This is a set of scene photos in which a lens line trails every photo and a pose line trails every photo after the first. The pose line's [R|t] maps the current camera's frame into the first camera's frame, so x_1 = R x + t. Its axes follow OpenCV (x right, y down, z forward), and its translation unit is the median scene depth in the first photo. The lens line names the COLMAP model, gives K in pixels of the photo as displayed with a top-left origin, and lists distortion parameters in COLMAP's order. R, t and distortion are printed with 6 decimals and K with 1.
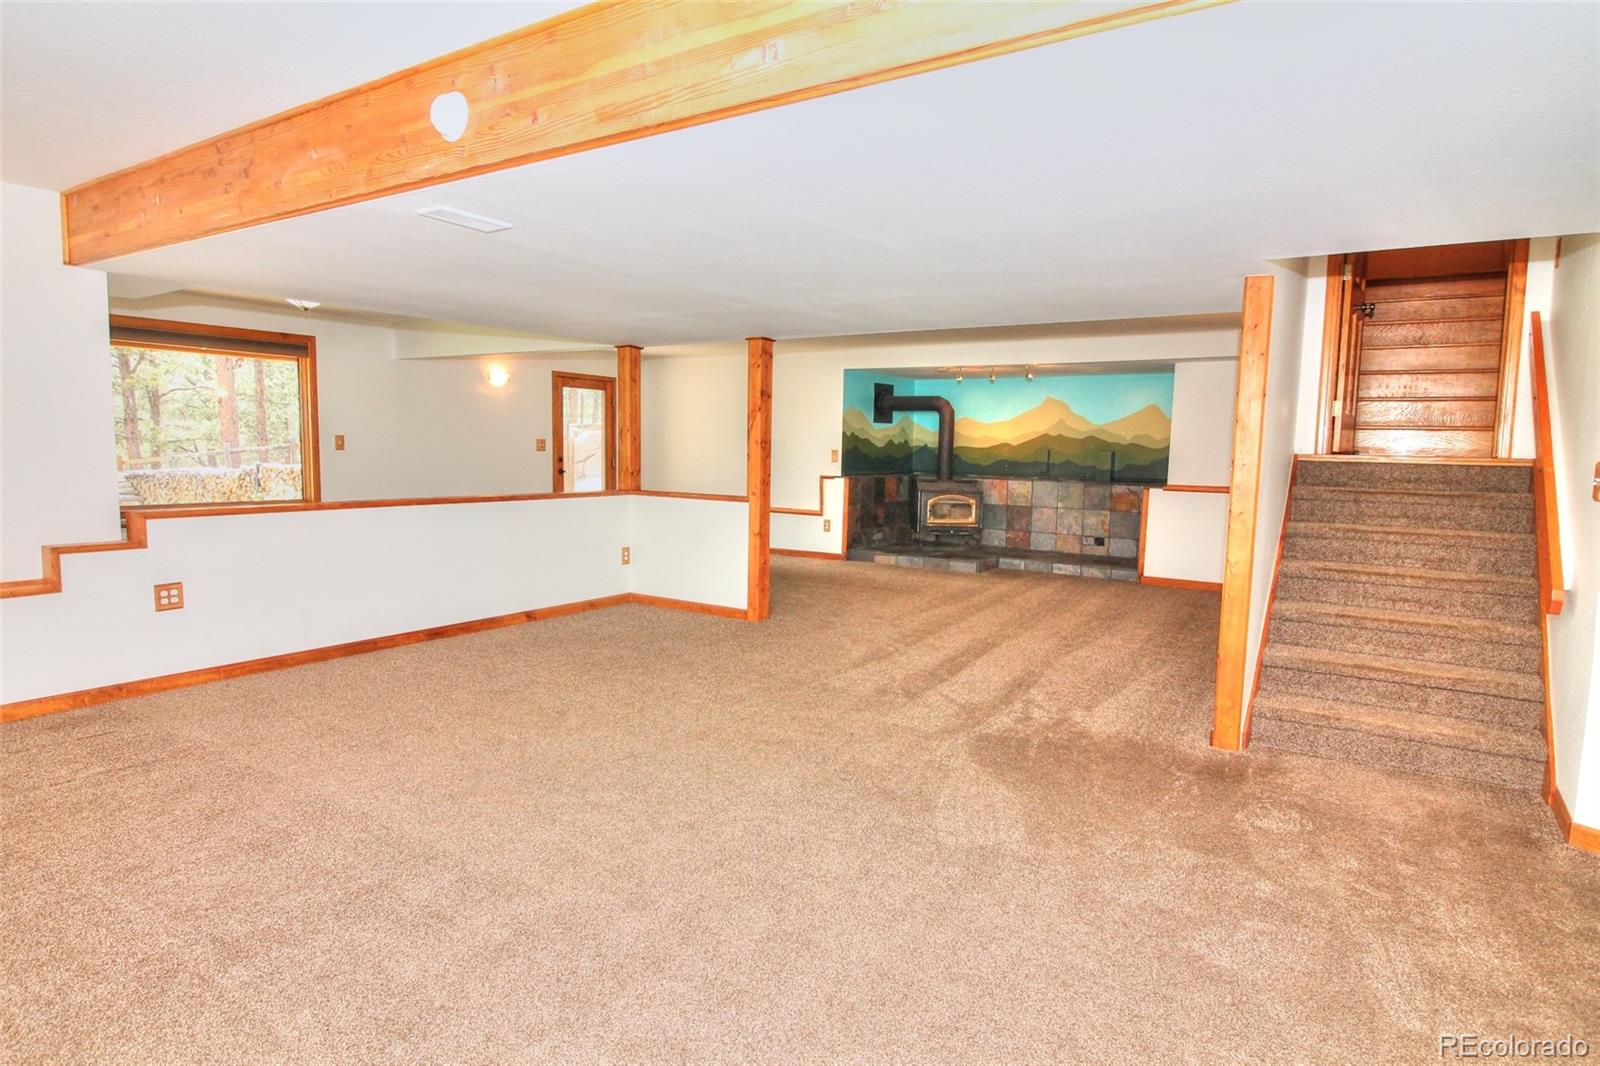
lens RADIAL K [[894.5, 0, 810.5], [0, 894.5, 537.5], [0, 0, 1]] dist [-0.011765, 0.000024]
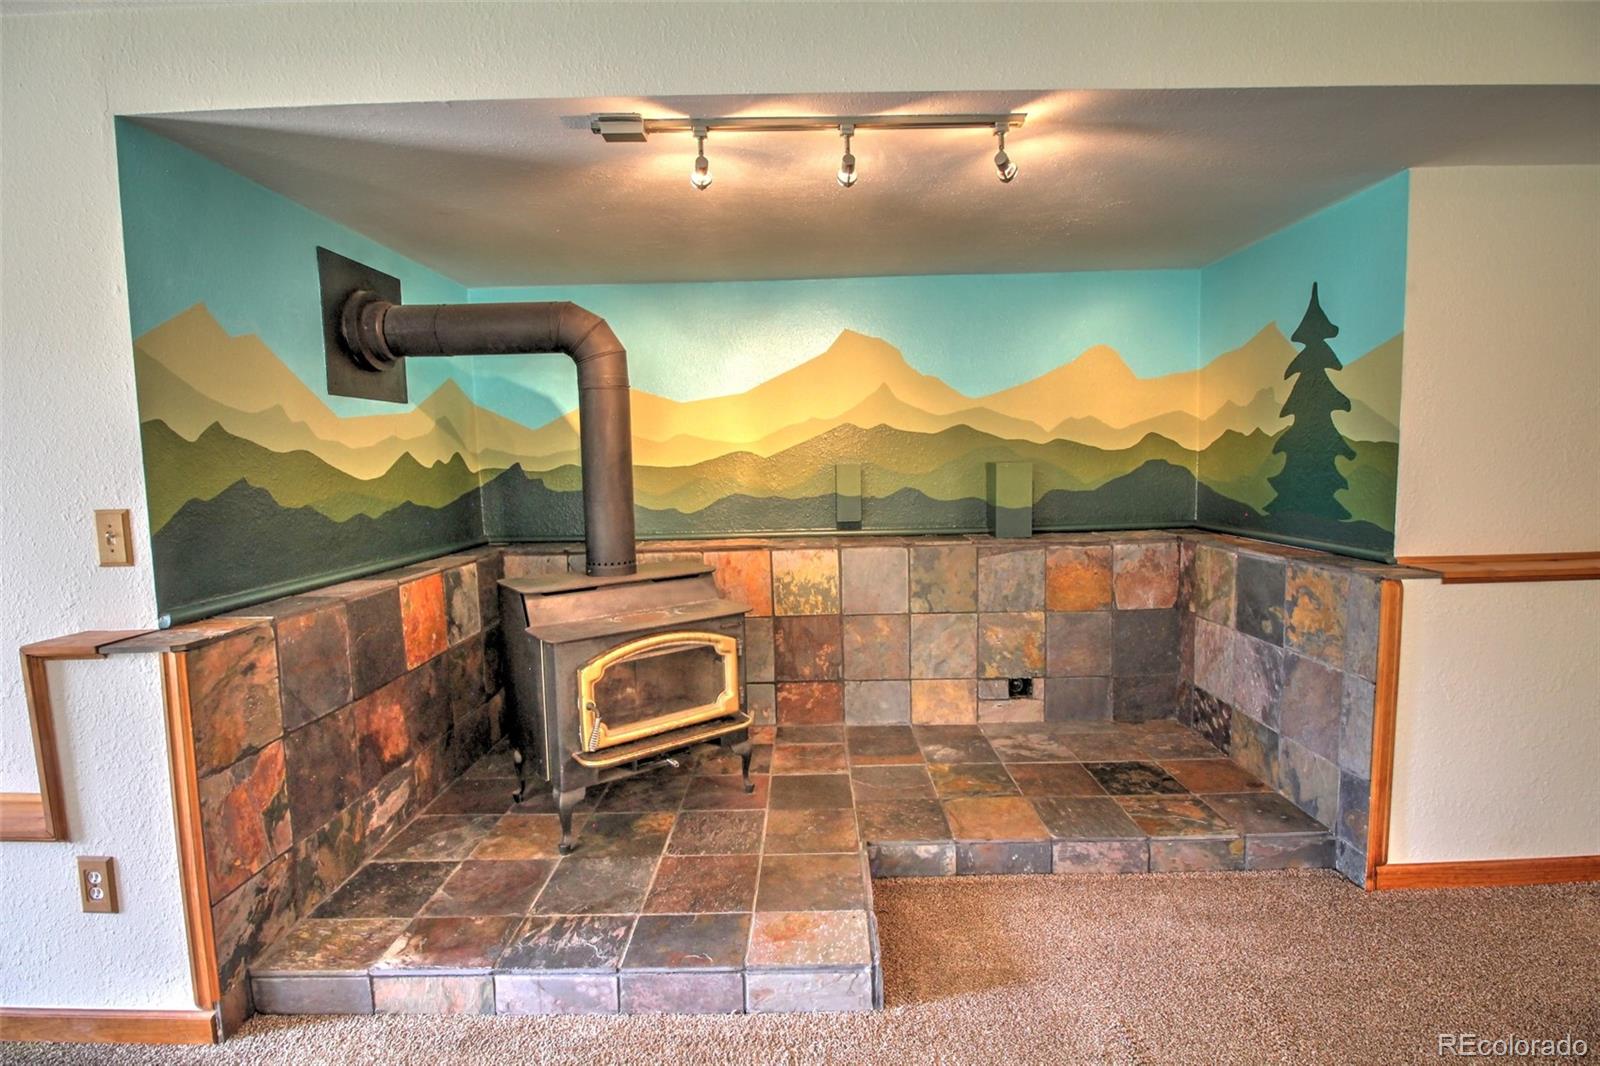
lens RADIAL K [[746.2, 0, 806.4], [0, 746.2, 531.5], [0, 0, 1]] dist [-0.018461, -0.003675]
pose [[0.842423, -0.090272, 0.531200, 0.072343], [0.095378, 0.995281, 0.017880, -0.079473], [-0.530307, 0.035603, 0.847058, 0.759772]]
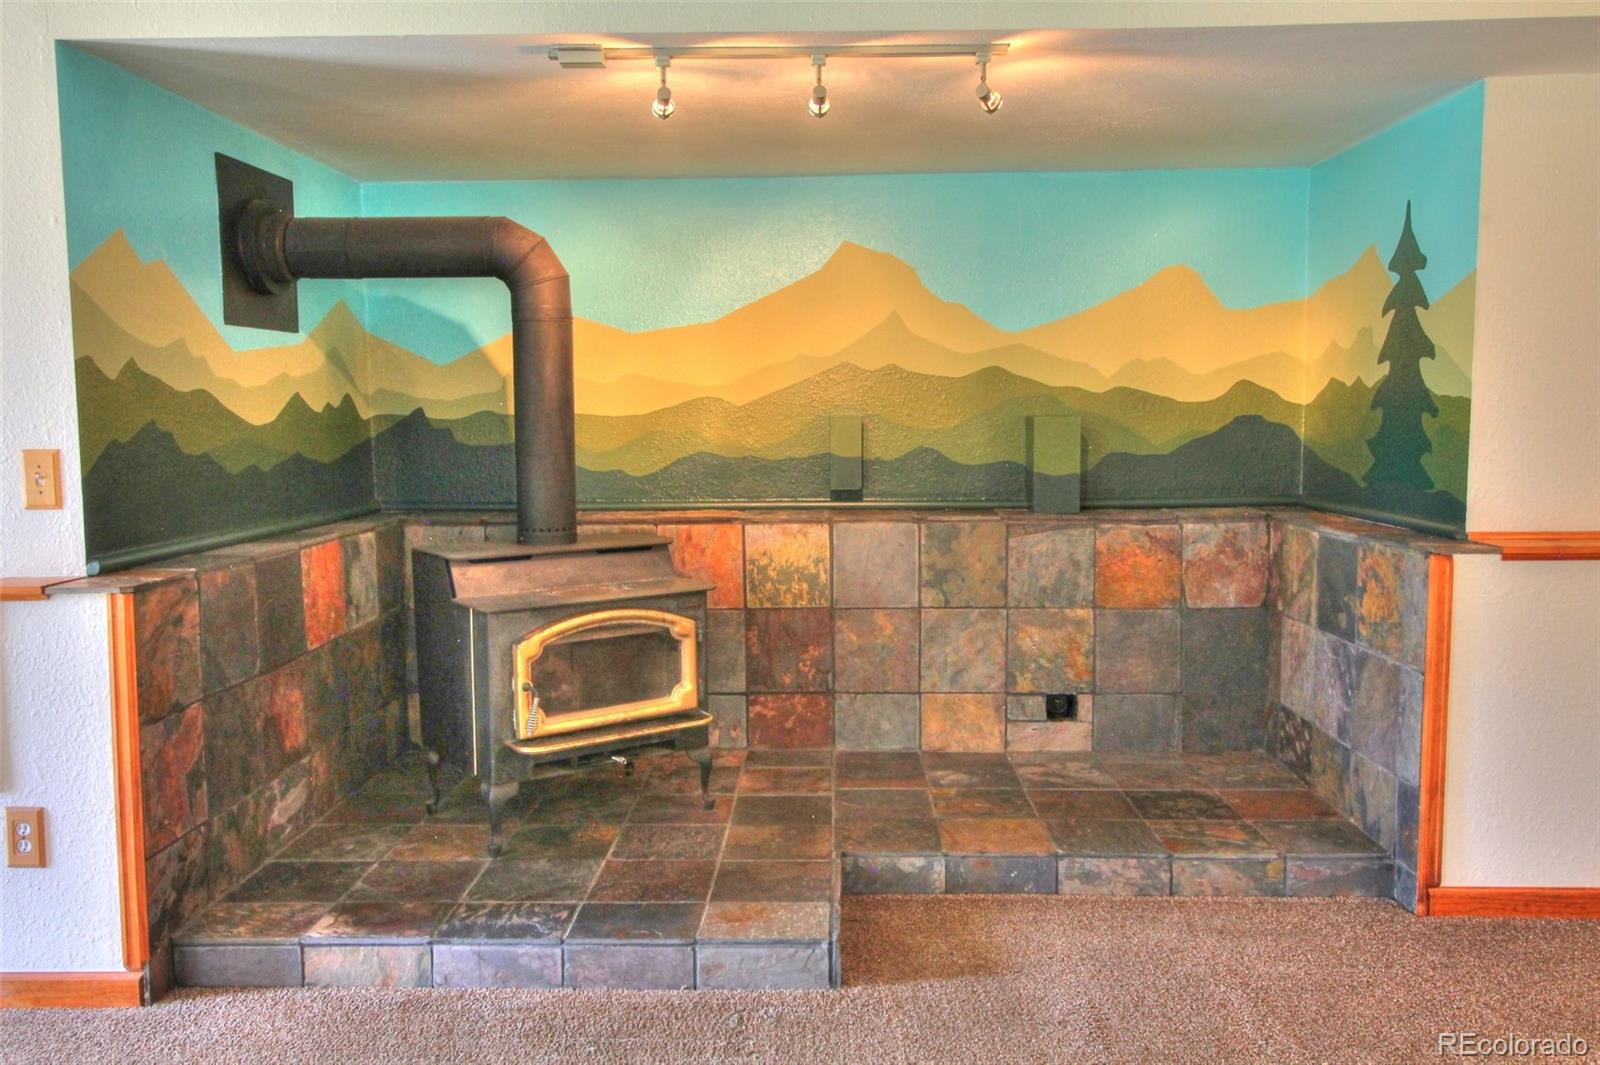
lens RADIAL K [[1268.2, 0, 805.1], [0, 1268.2, 531.1], [0, 0, 1]] dist [-0.007565, 0.004241]
pose [[0.853604, -0.076581, 0.515263, 0.025913], [0.079807, 0.996683, 0.015921, -0.069822], [-0.514773, 0.027532, 0.856884, 0.661923]]
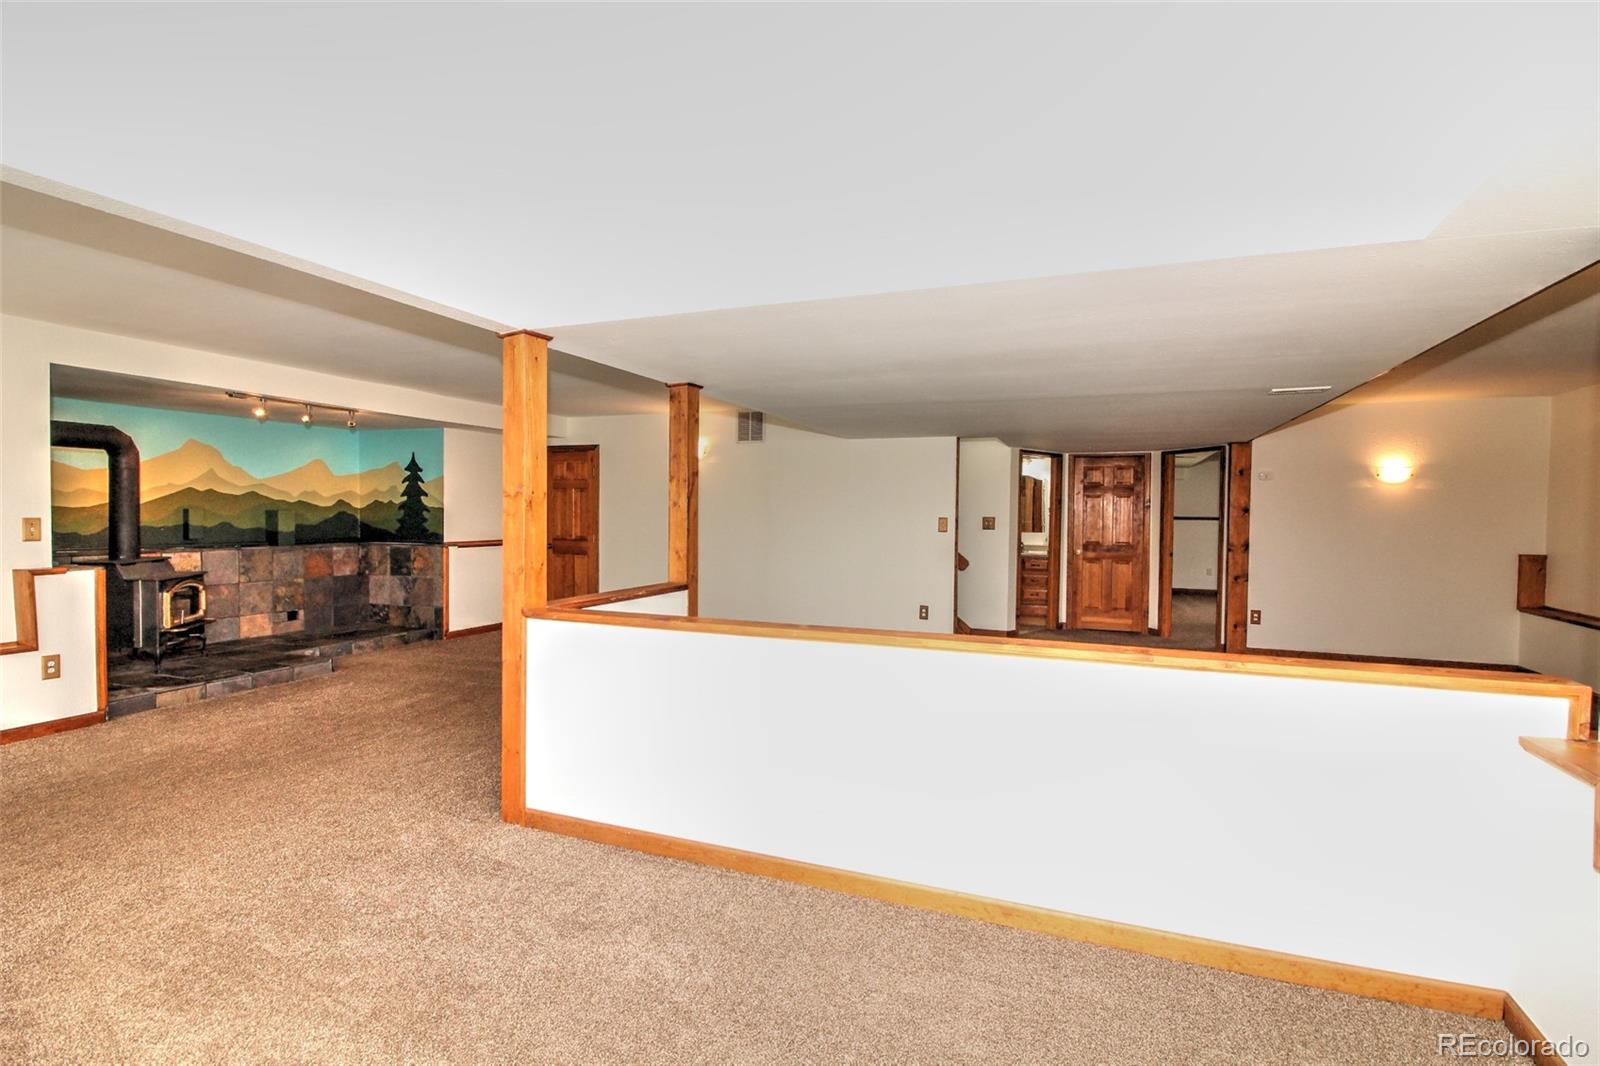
lens RADIAL K [[746.2, 0, 807.2], [0, 746.2, 526.3], [0, 0, 1]] dist [-0.018461, -0.003675]
pose [[-0.204422, -0.038320, 0.978133, -0.460776], [0.087413, 0.994527, 0.057231, -0.077167], [-0.974972, 0.097201, -0.199953, 0.646919]]
